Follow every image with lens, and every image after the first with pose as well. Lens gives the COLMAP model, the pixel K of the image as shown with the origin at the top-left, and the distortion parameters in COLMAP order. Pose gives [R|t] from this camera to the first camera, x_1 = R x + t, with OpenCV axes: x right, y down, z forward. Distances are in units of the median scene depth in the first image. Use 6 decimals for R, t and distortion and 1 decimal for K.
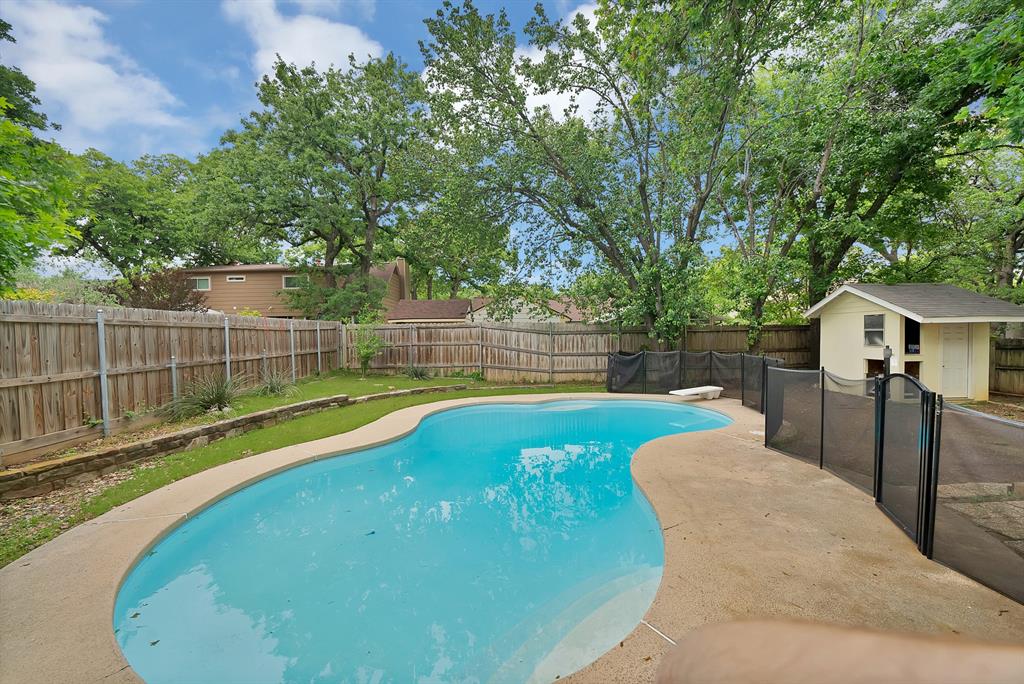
lens RADIAL K [[367.2, 0, 507.8], [0, 367.2, 343.9], [0, 0, 1]] dist [-0.026481, 0.002788]
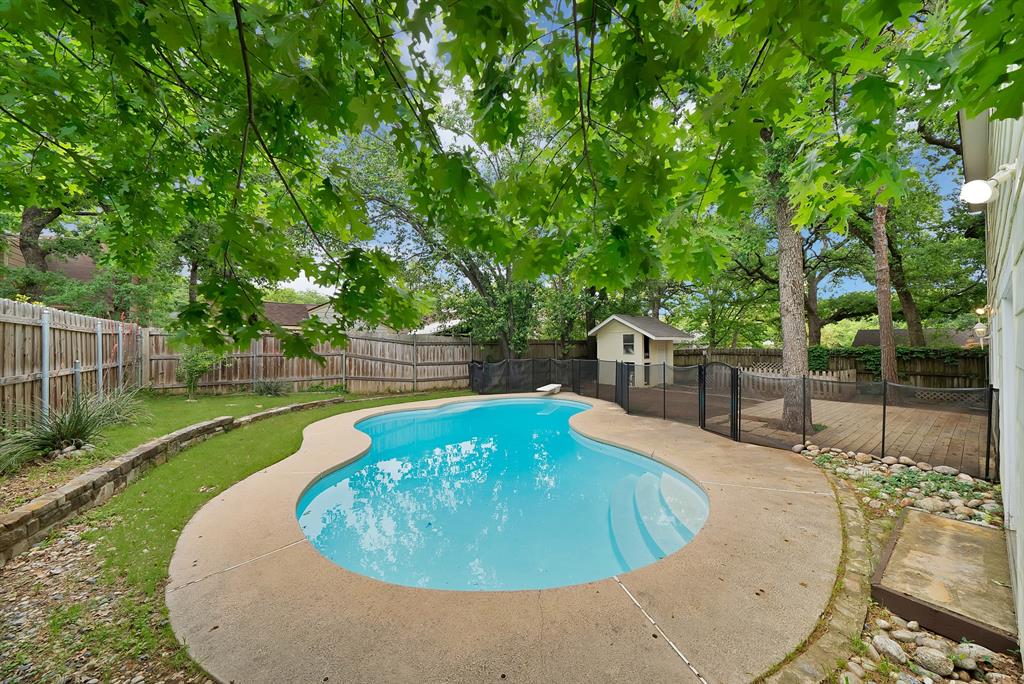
lens RADIAL K [[367.2, 0, 507.8], [0, 367.2, 343.9], [0, 0, 1]] dist [-0.026481, 0.002788]
pose [[0.804437, 0.013933, 0.593874, -0.374092], [0.009910, 0.999271, -0.036867, 0.015227], [-0.593955, 0.035542, 0.803713, -0.000135]]
